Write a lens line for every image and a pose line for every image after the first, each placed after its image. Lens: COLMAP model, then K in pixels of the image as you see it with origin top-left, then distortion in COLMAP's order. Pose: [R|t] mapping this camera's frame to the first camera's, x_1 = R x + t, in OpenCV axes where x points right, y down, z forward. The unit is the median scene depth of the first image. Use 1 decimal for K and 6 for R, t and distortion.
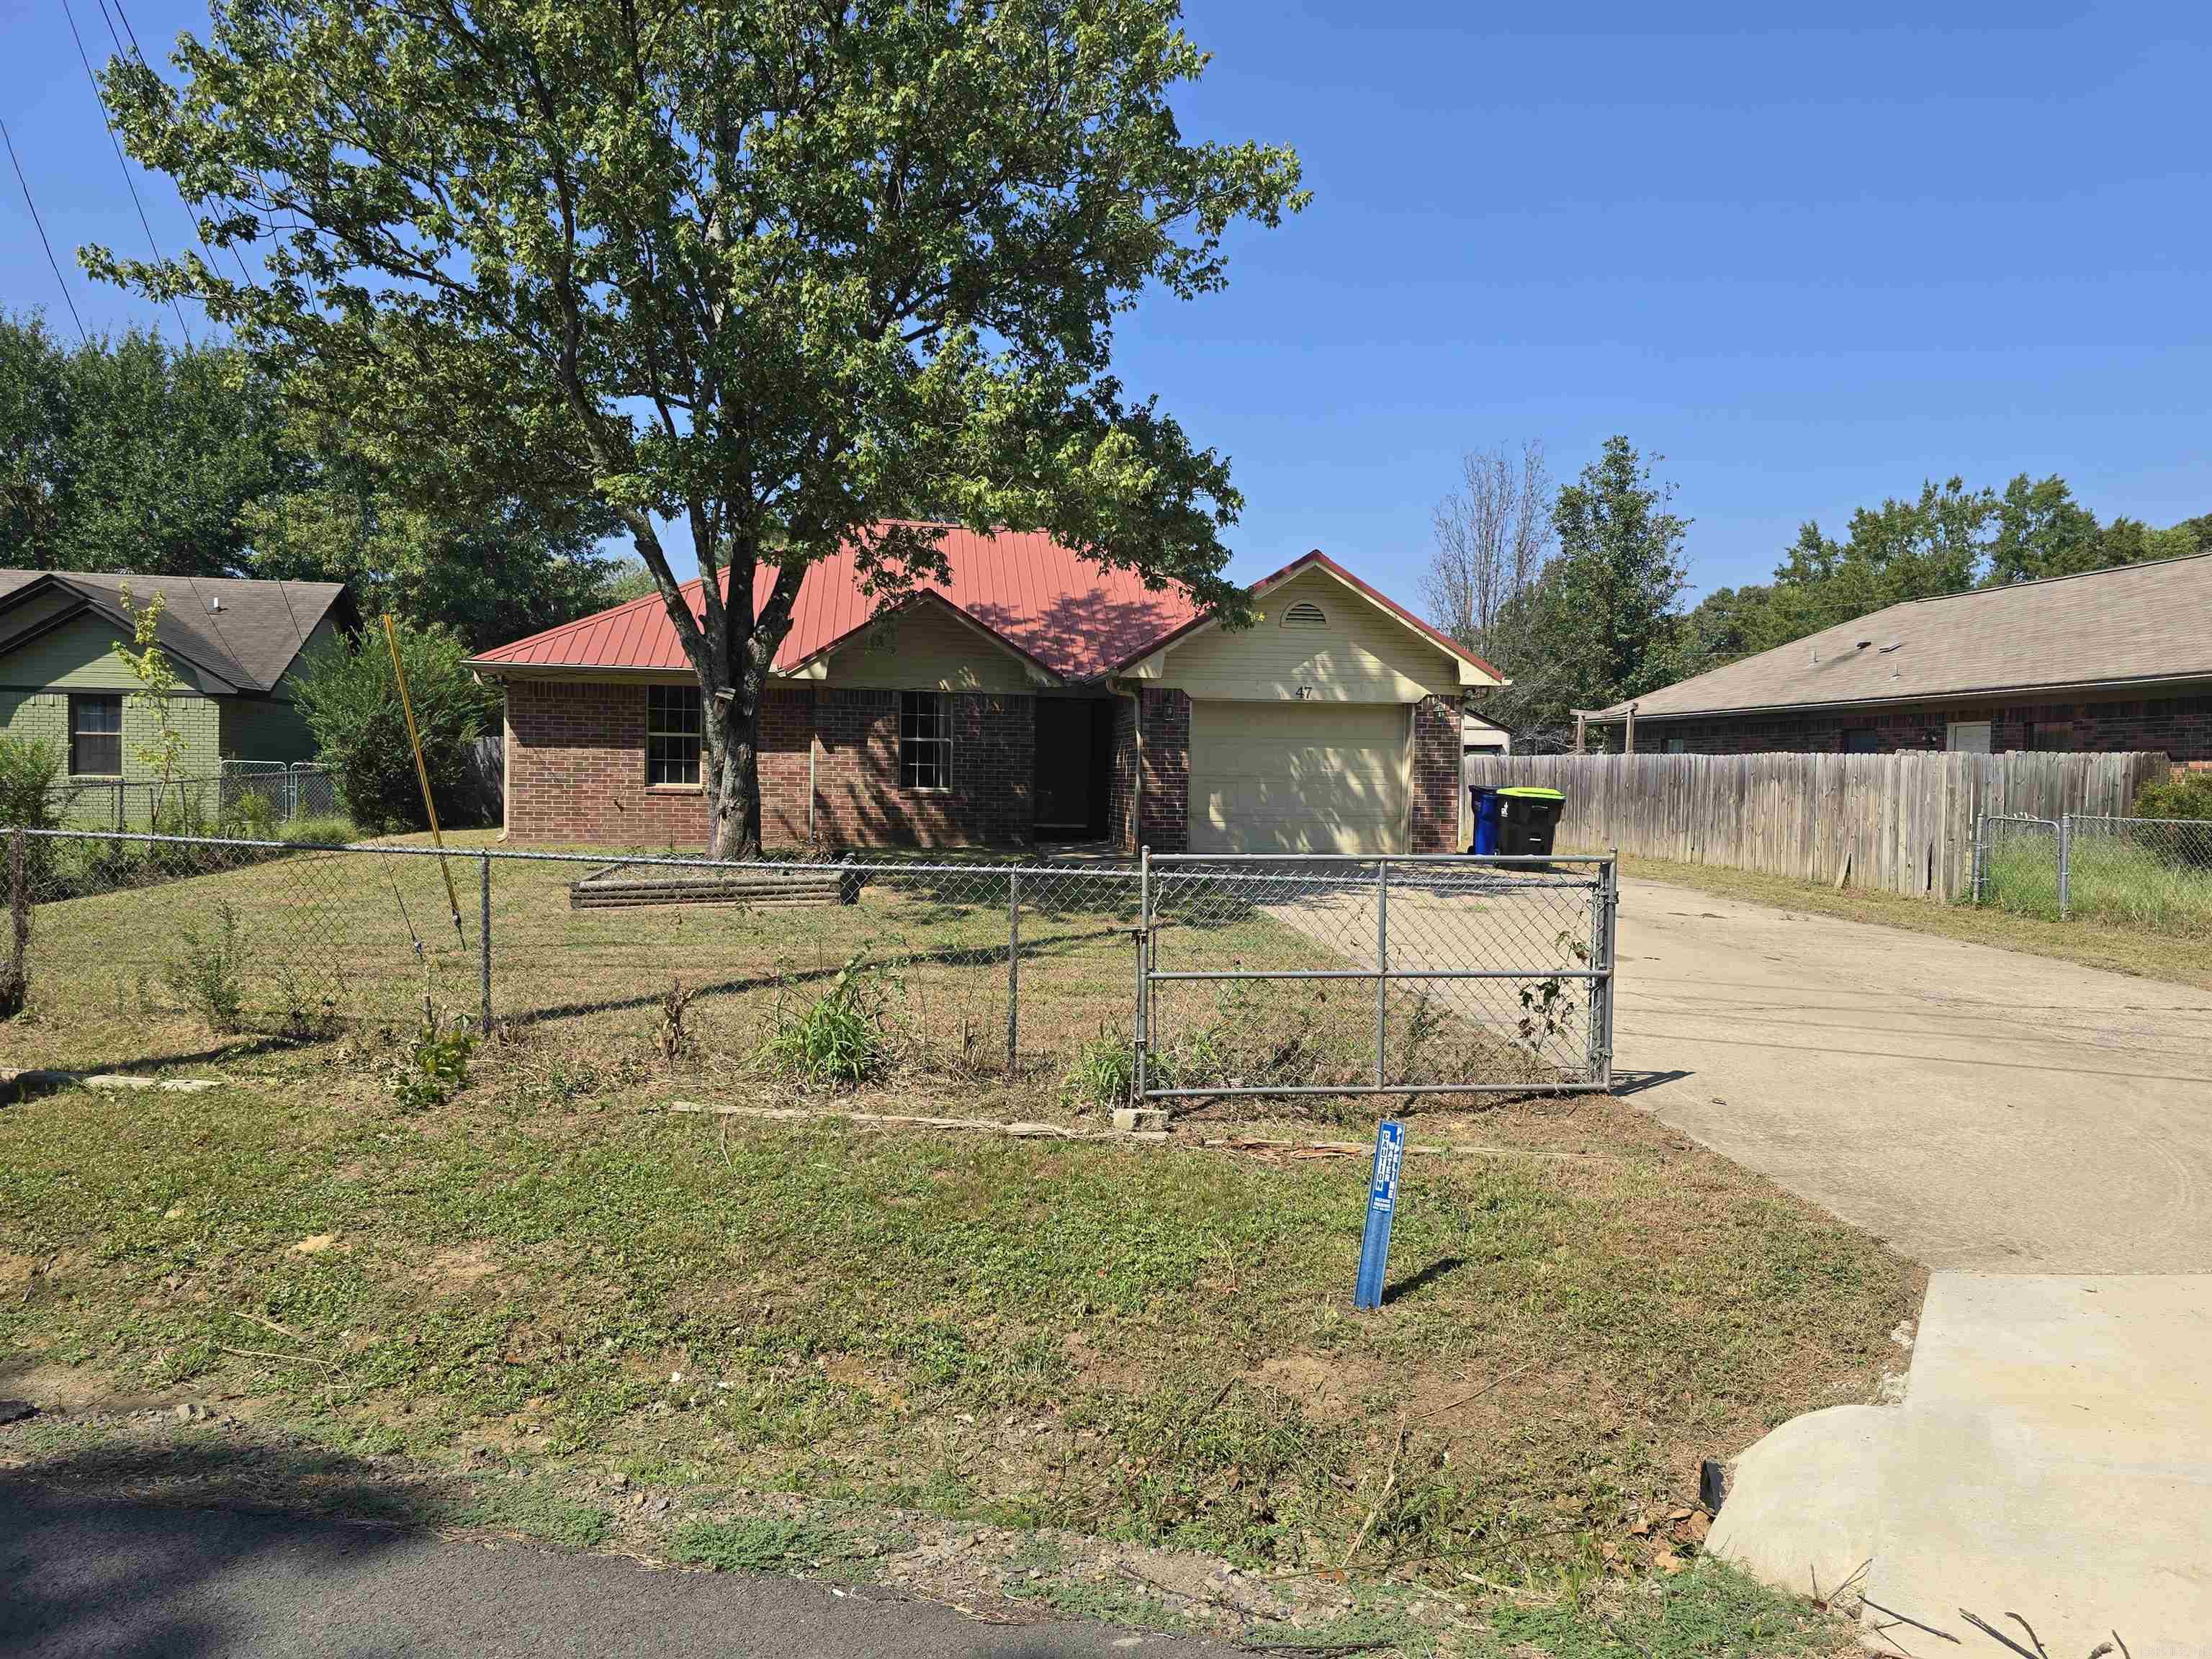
lens RADIAL K [[1490.6, 0, 1107.9], [0, 1490.6, 845.9], [0, 0, 1]] dist [0.062627, -0.058143]
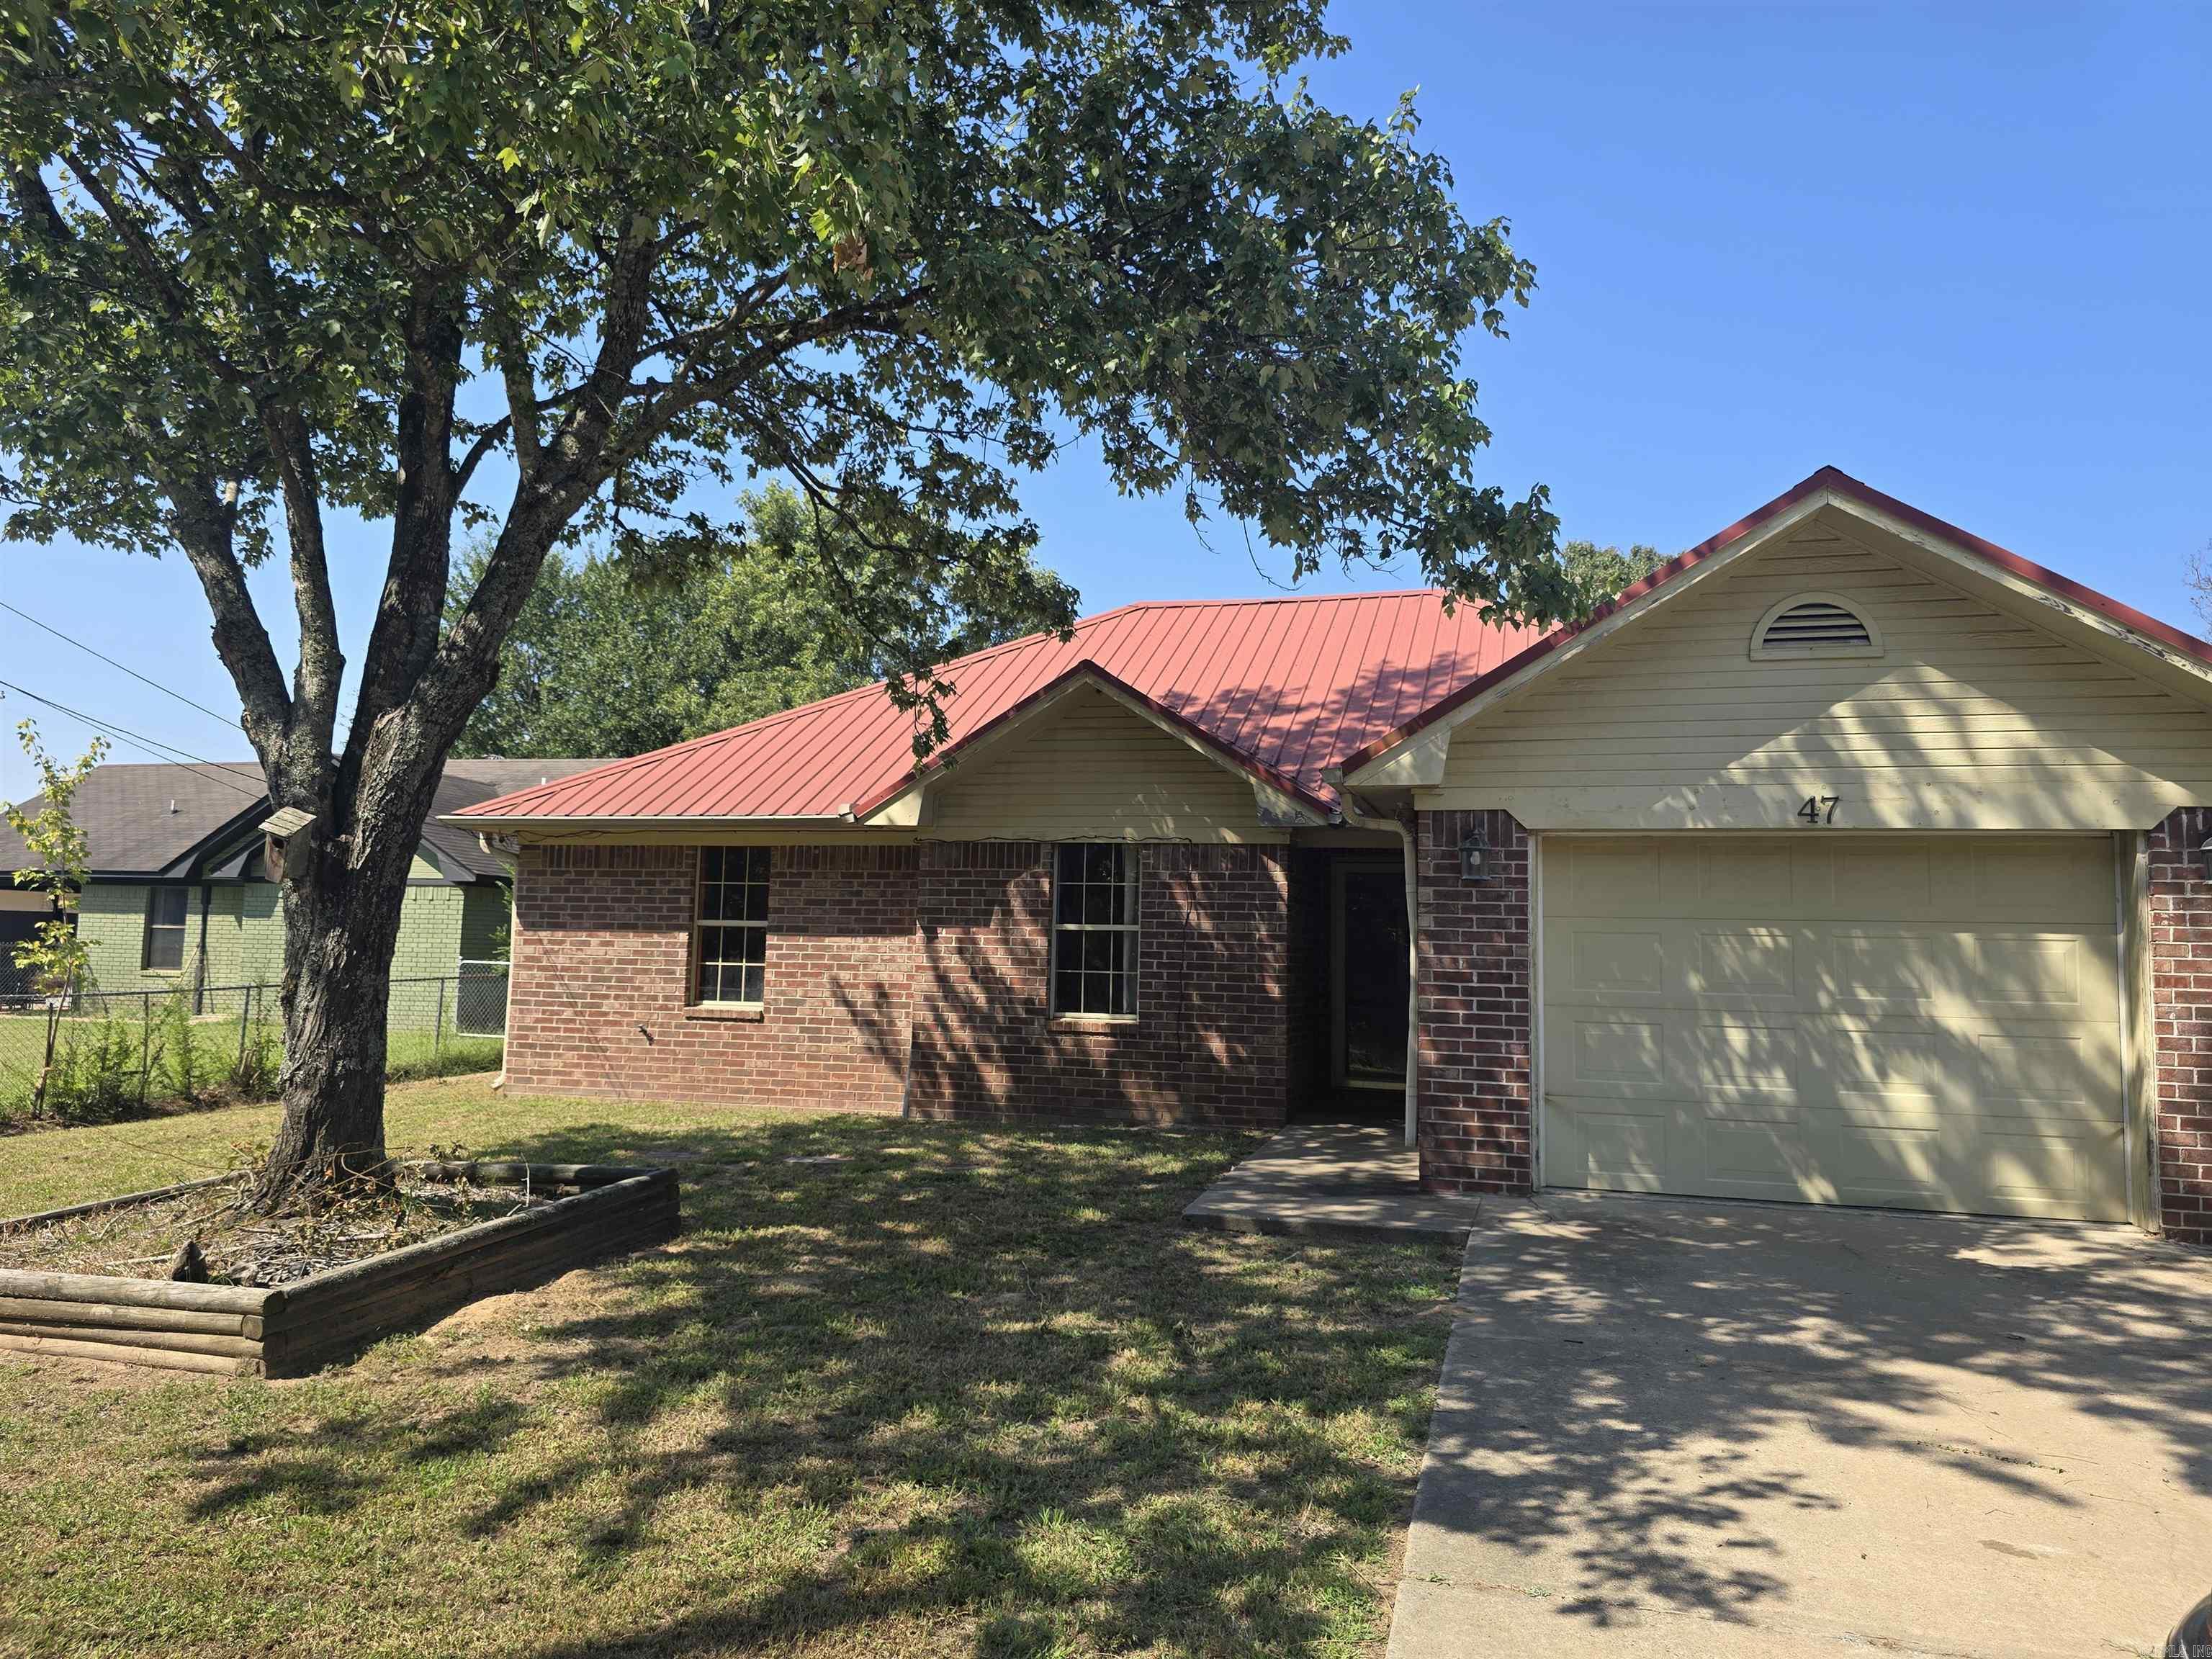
lens RADIAL K [[1490.6, 0, 1121.9], [0, 1490.6, 839.3], [0, 0, 1]] dist [0.062627, -0.058143]
pose [[0.913715, -0.027551, -0.405421, 0.116936], [-0.027808, 0.991121, -0.130024, -0.033462], [0.405404, 0.130079, 0.904835, 0.513023]]
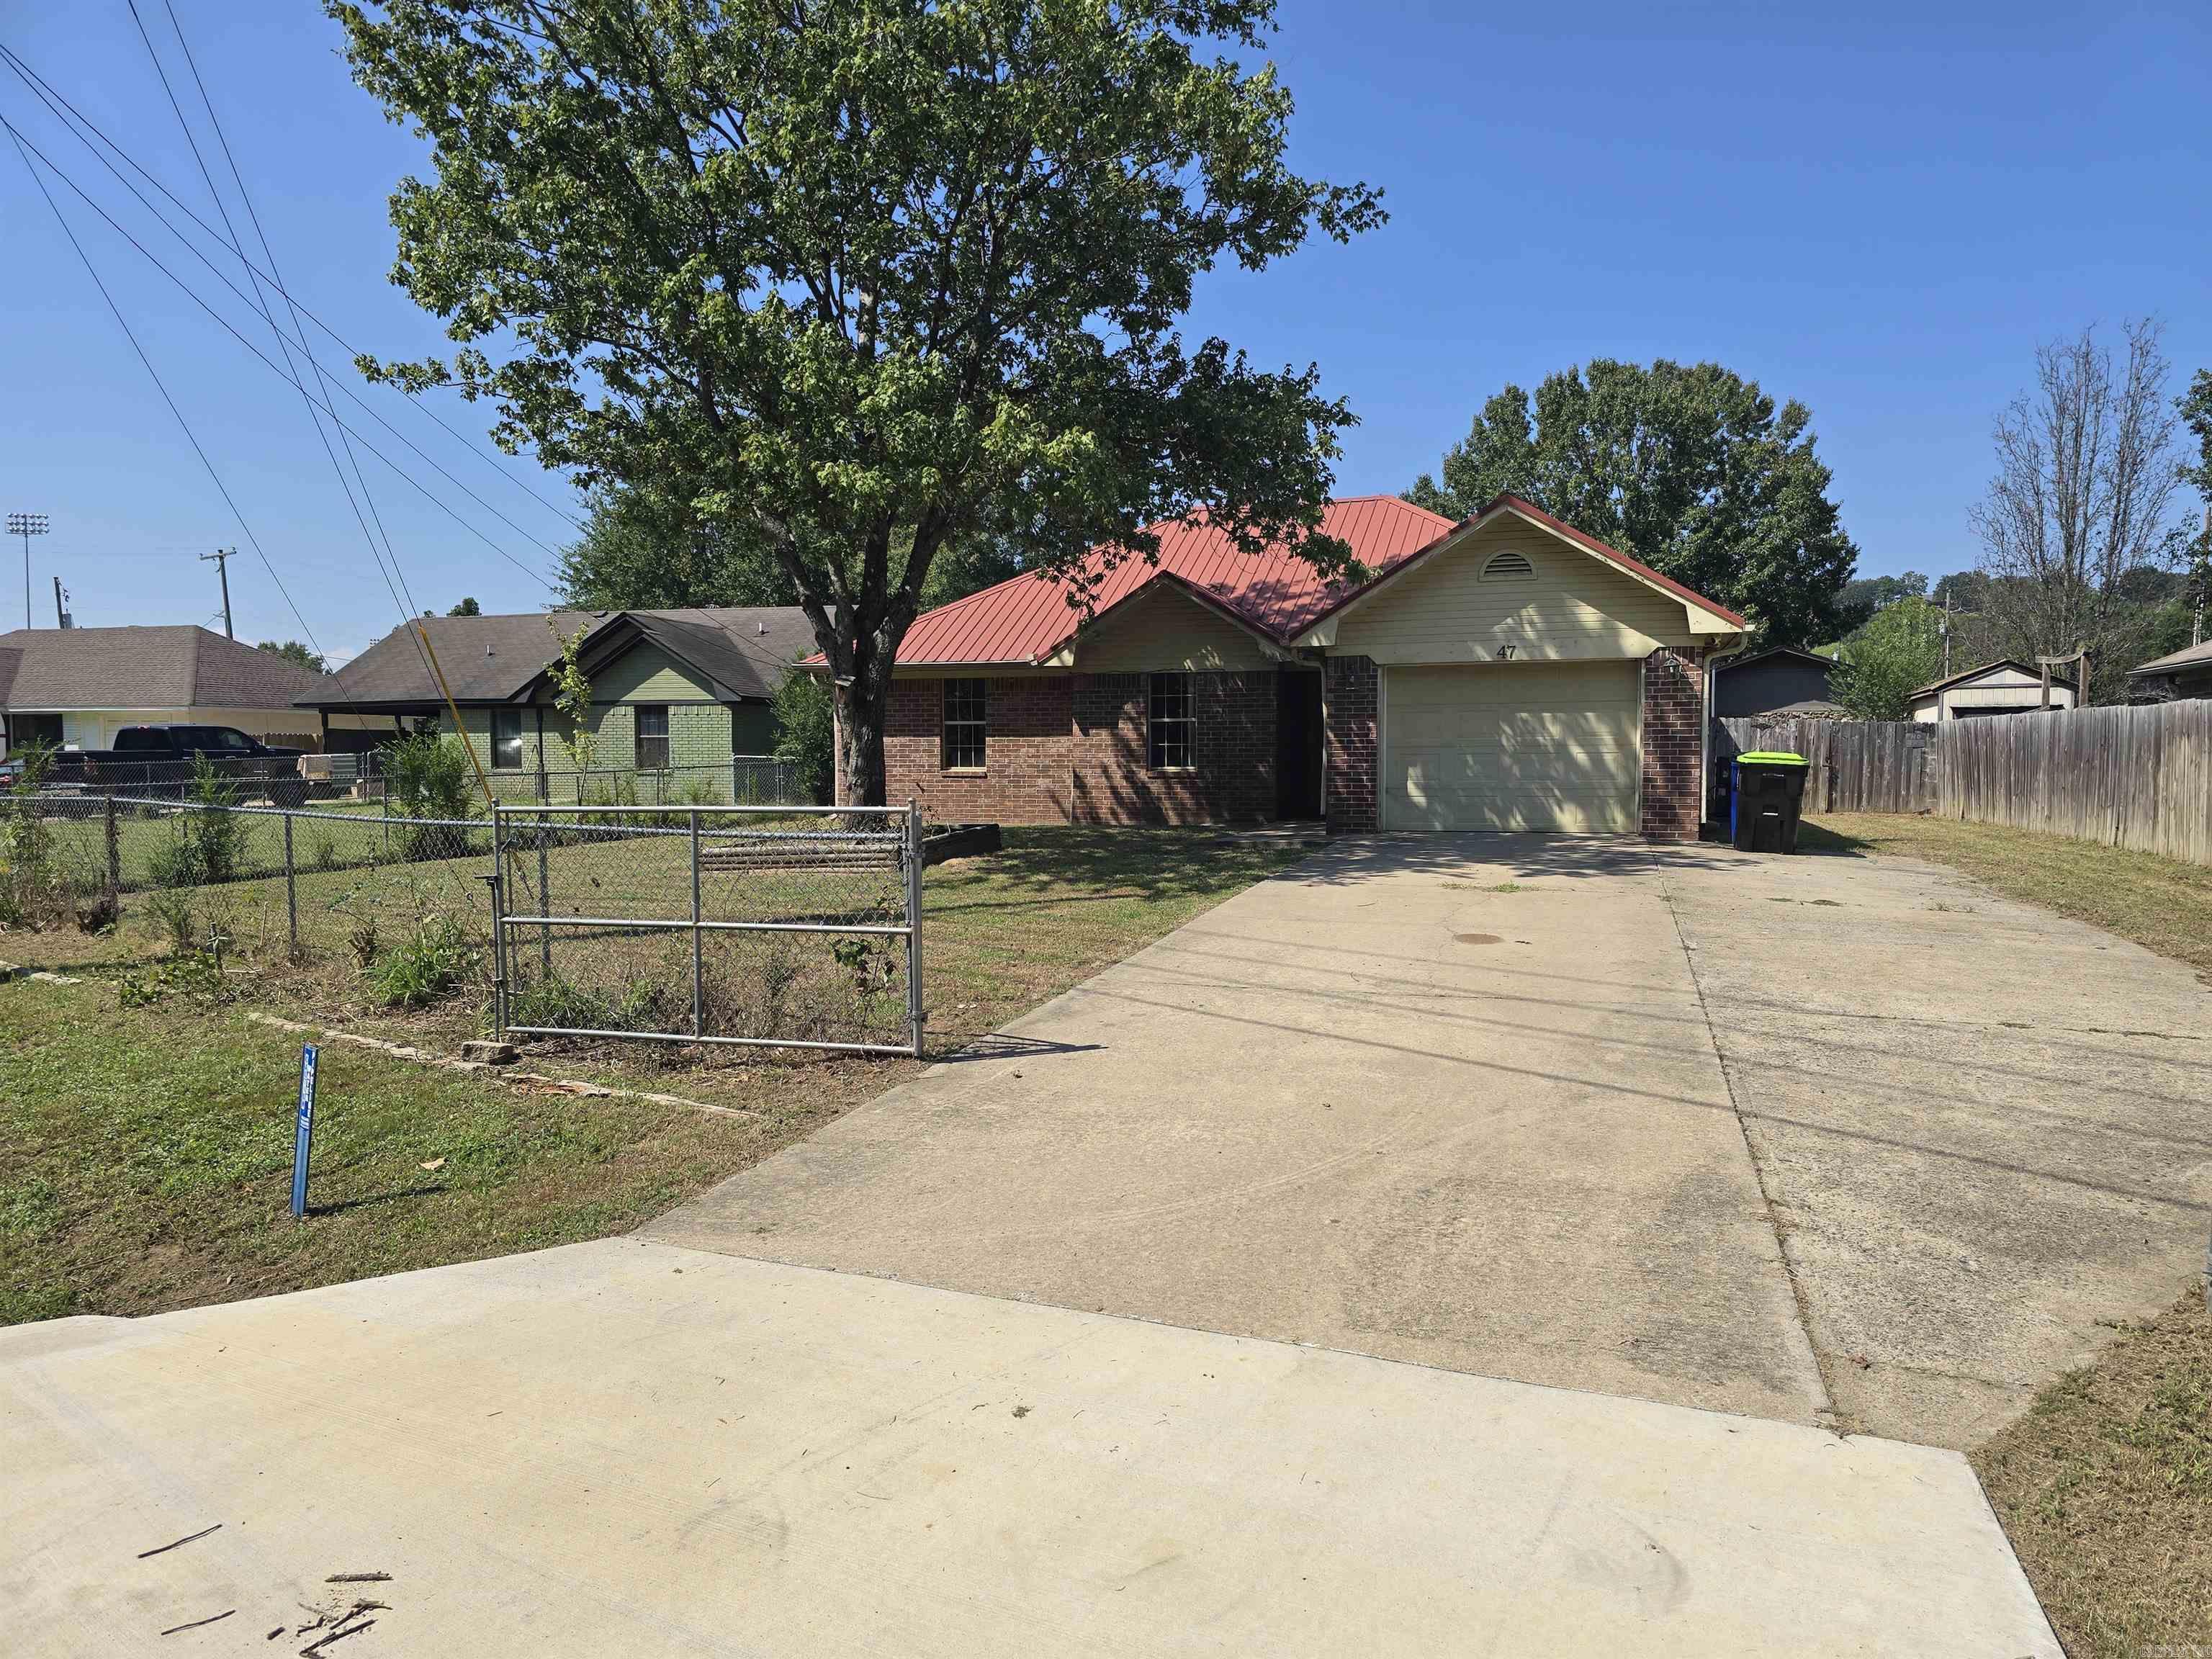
lens RADIAL K [[1490.6, 0, 1112.8], [0, 1490.6, 852.2], [0, 0, 1]] dist [0.062627, -0.058143]
pose [[0.890250, 0.009249, -0.455379, 0.314356], [-0.005108, 0.999934, 0.010325, 0.008919], [0.455444, -0.006866, 0.890238, 0.080183]]
